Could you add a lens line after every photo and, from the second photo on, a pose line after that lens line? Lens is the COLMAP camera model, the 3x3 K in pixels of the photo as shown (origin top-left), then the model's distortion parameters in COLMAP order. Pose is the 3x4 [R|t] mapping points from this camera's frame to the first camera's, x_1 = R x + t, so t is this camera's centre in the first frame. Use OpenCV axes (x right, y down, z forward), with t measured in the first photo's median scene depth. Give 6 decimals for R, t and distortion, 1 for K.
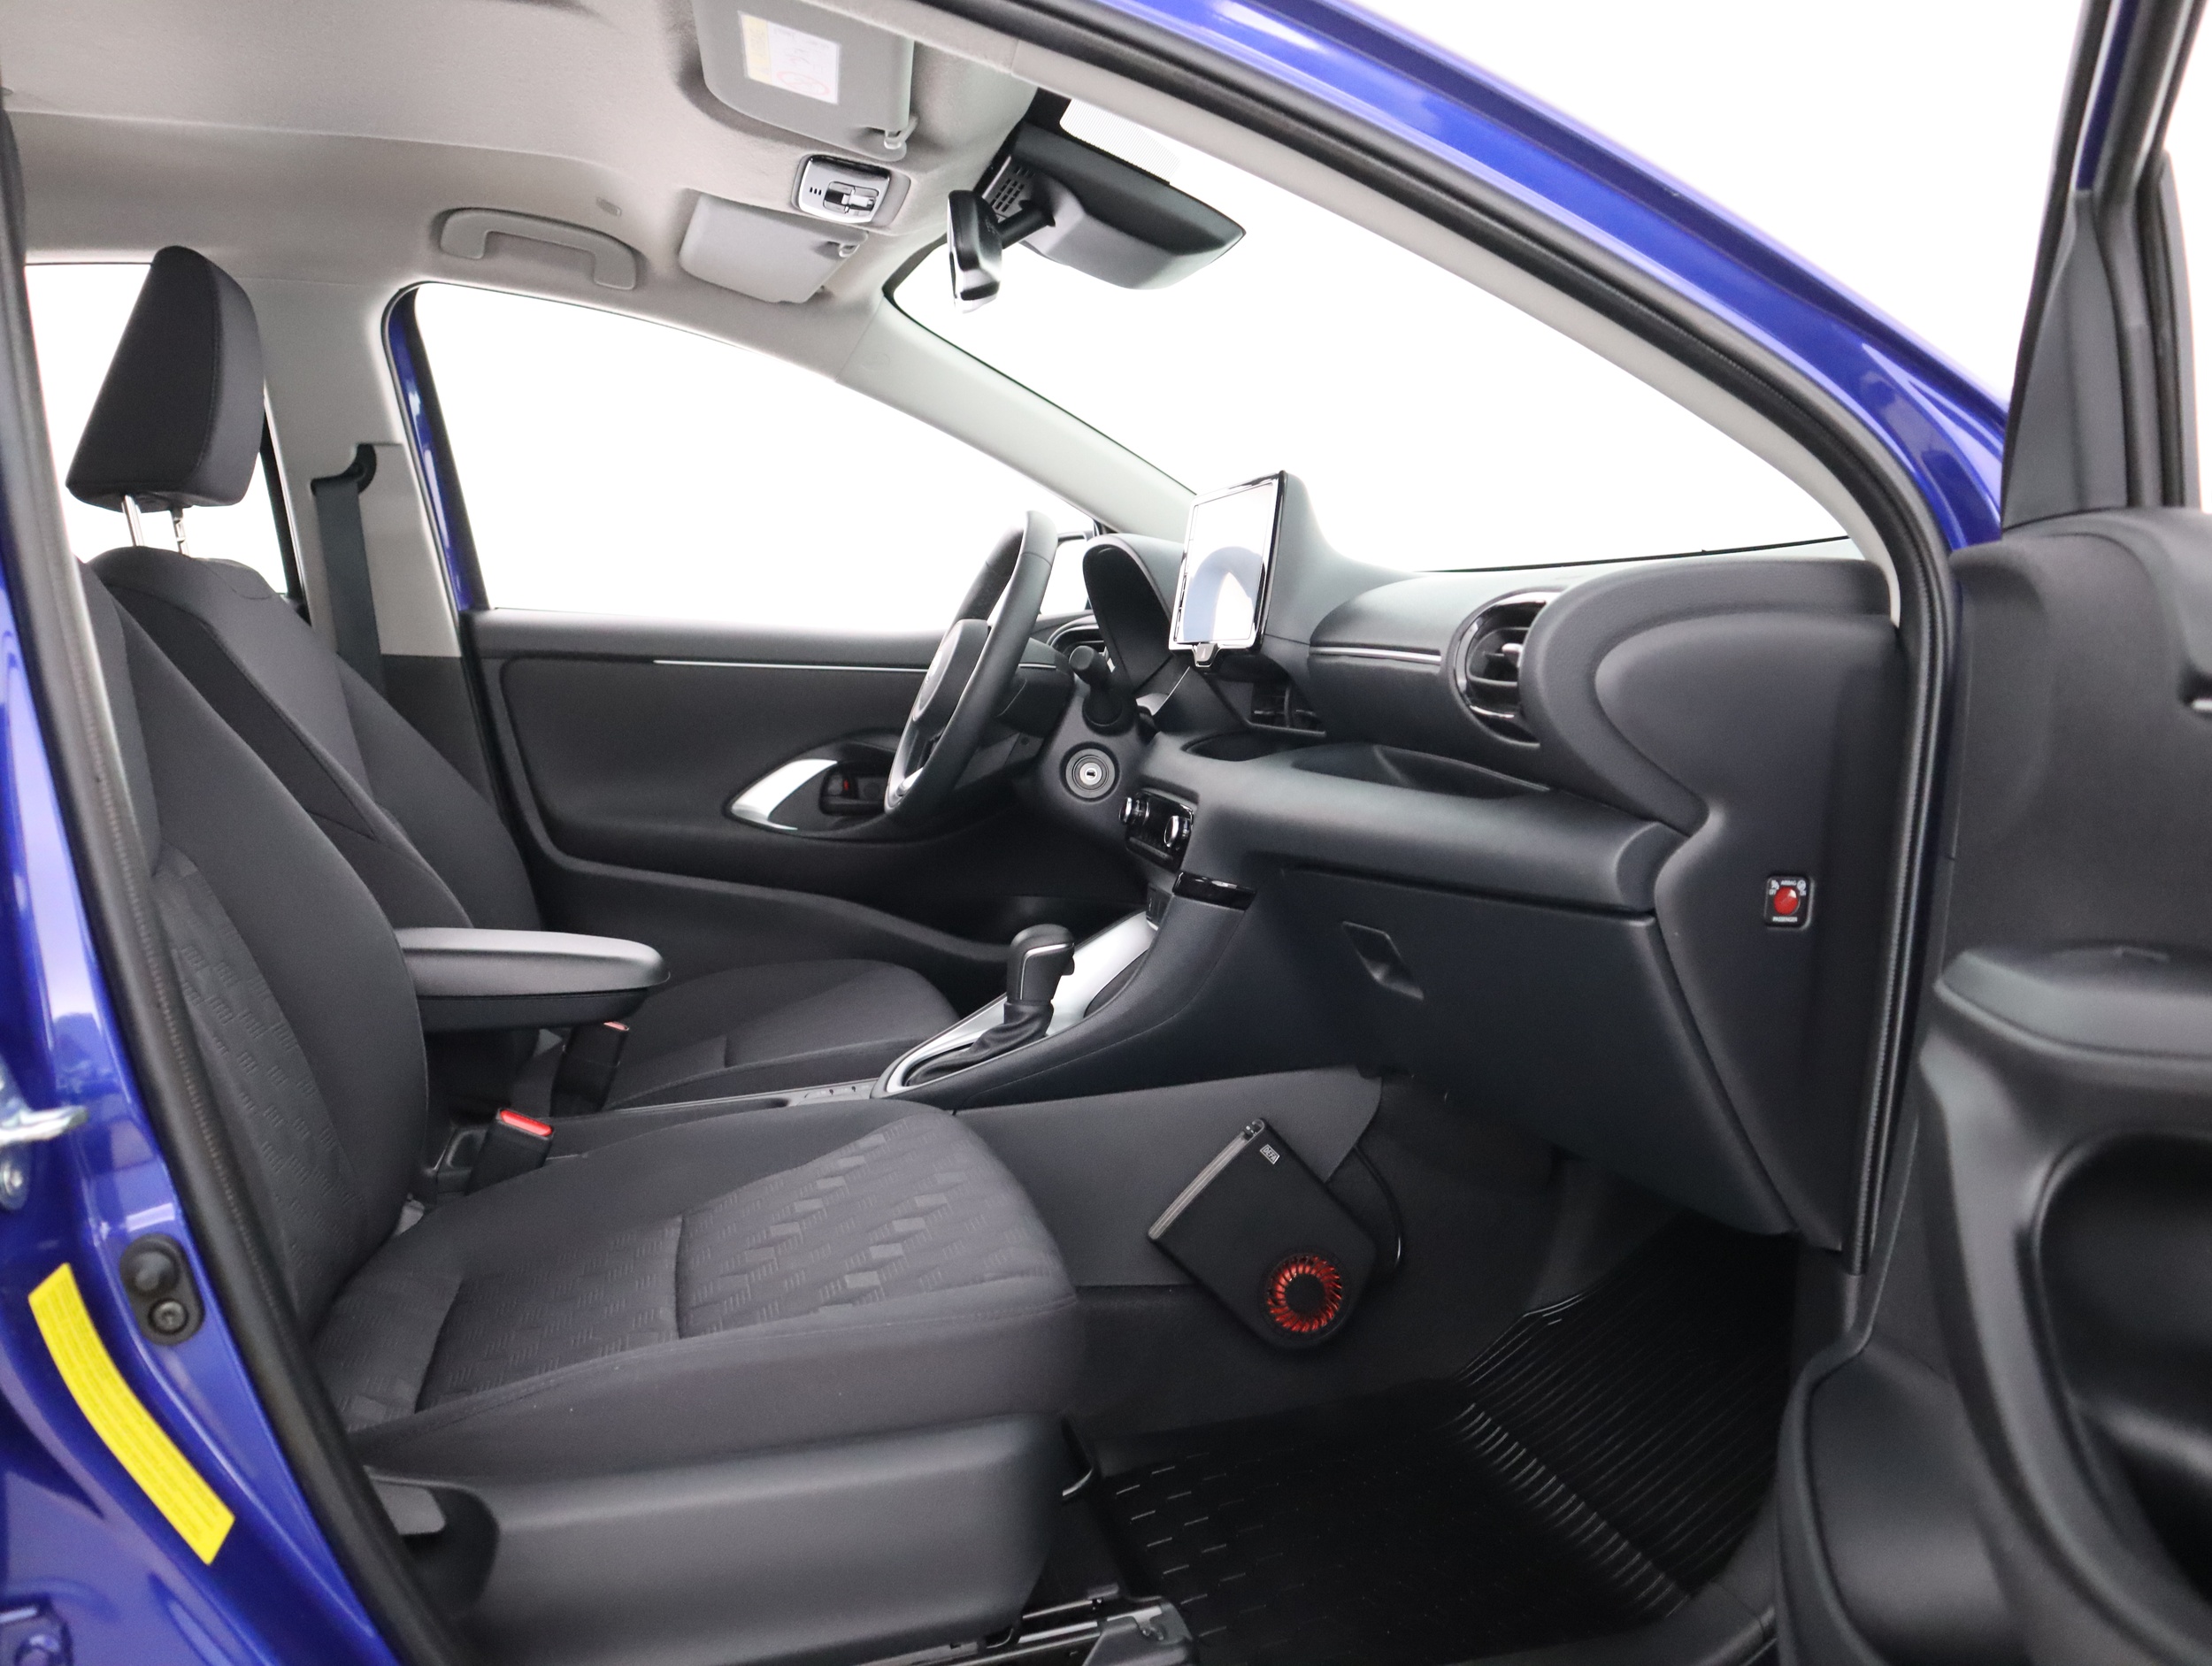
lens RADIAL K [[1796.7, 0, 1114.9], [0, 1796.7, 836.4], [0, 0, 1]] dist [-0.102297, 0.024206]
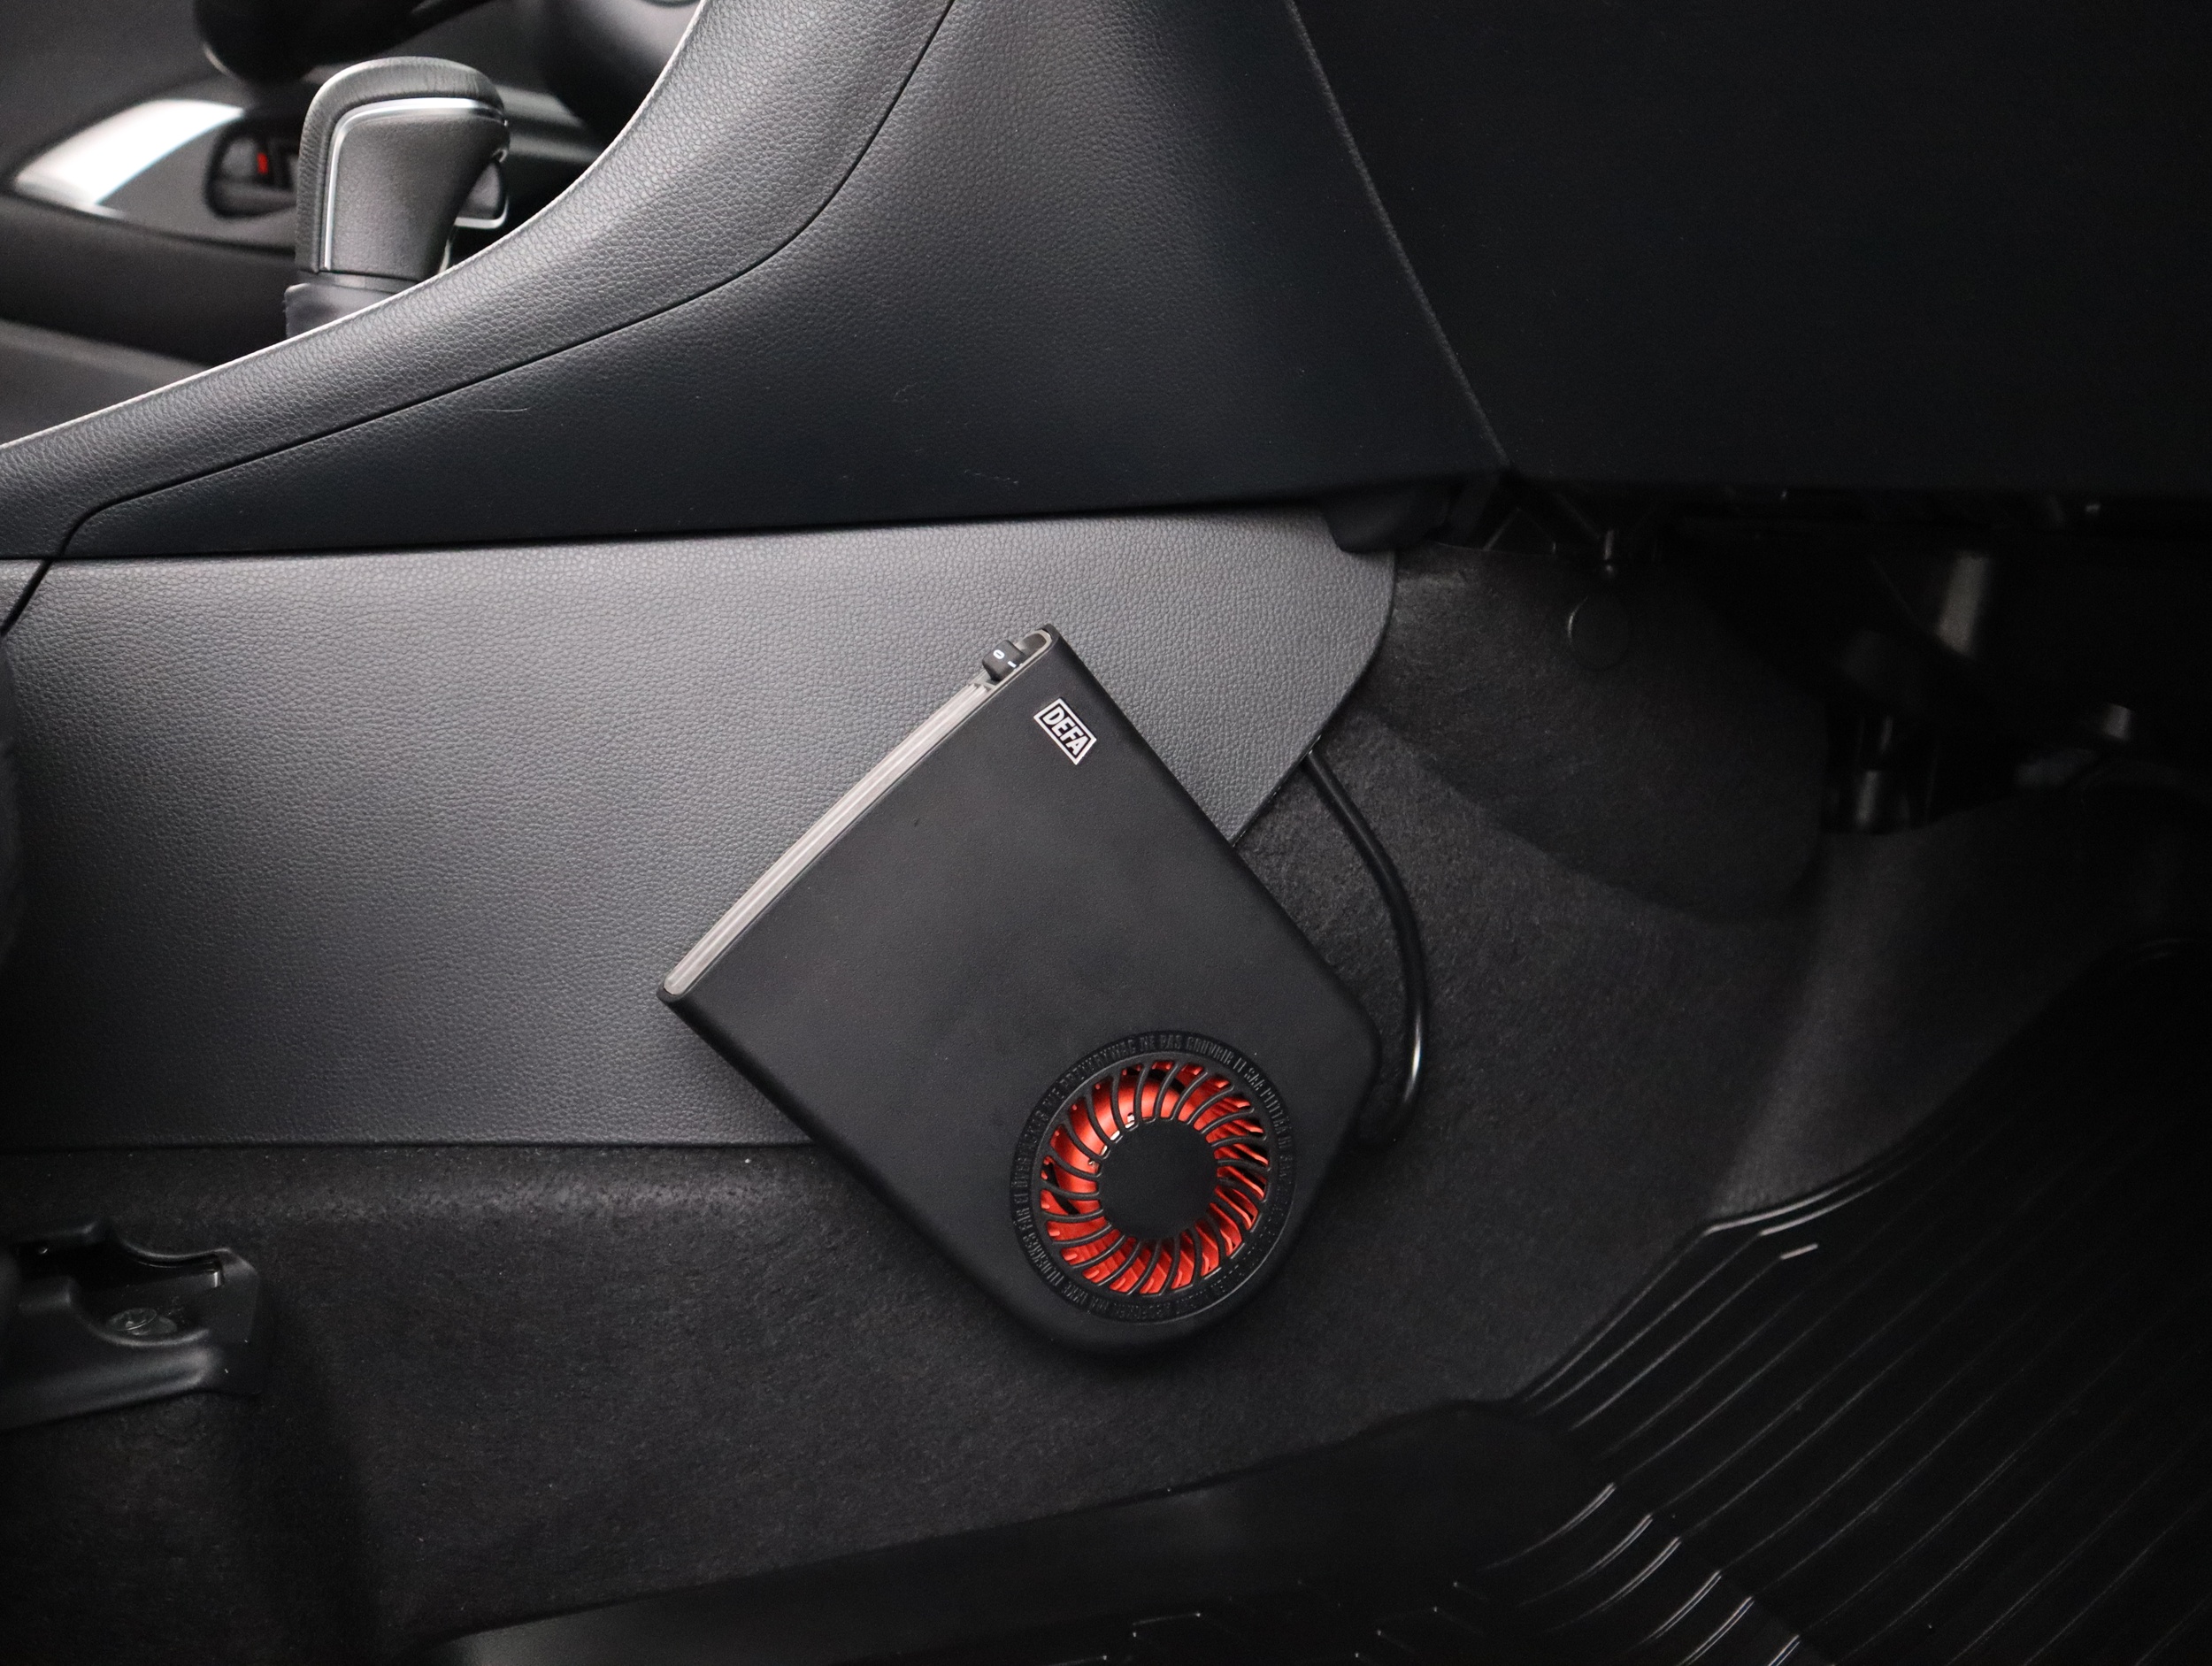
lens RADIAL K [[1796.7, 0, 1098.2], [0, 1796.7, 834.9], [0, 0, 1]] dist [-0.102297, 0.024206]
pose [[0.992926, 0.030052, 0.114872, 0.056593], [-0.040190, 0.995398, 0.086986, 0.166207], [-0.111729, -0.090988, 0.989564, 0.683778]]
